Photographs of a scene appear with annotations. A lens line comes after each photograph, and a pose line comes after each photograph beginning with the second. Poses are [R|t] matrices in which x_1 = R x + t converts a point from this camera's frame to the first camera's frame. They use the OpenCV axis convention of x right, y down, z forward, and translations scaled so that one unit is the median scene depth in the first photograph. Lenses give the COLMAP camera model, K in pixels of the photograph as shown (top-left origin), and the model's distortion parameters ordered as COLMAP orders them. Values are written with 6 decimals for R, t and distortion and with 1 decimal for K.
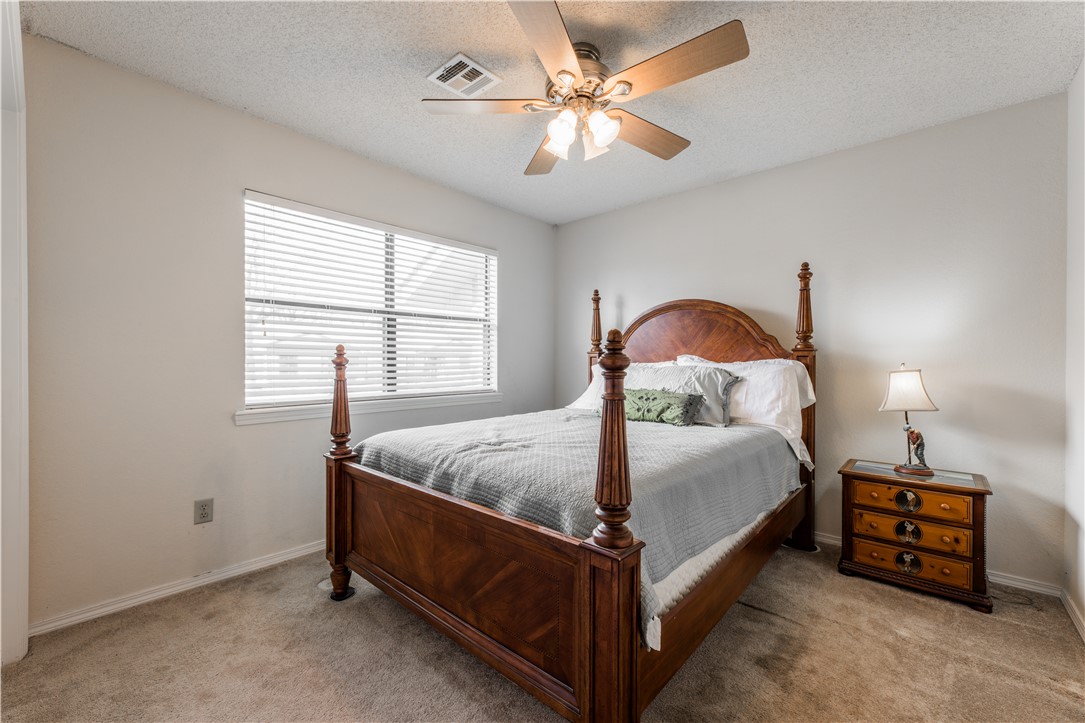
lens RADIAL K [[440.5, 0, 540.2], [0, 440.5, 362.2], [0, 0, 1]] dist [0.002105, -0.000204]
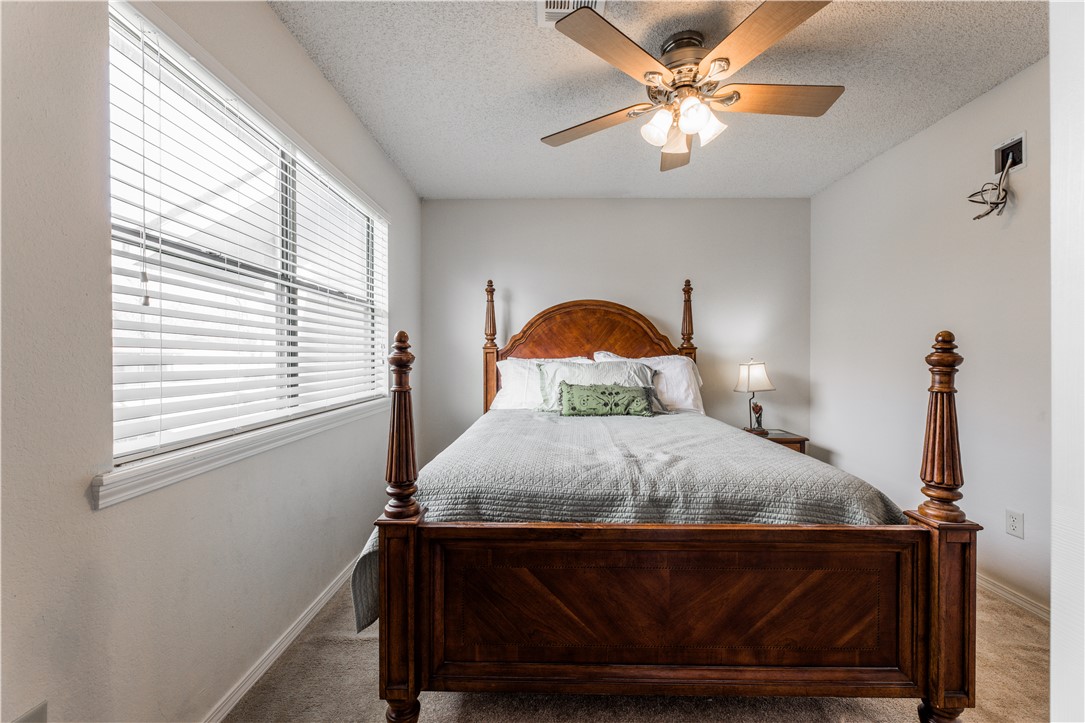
lens RADIAL K [[431.5, 0, 538.9], [0, 431.5, 359.7], [0, 0, 1]] dist [0.000305, -0.000199]
pose [[0.756181, -0.006882, 0.654326, -0.621933], [0.002841, 0.999970, 0.007234, -0.005266], [-0.654356, -0.003611, 0.756178, 0.386955]]
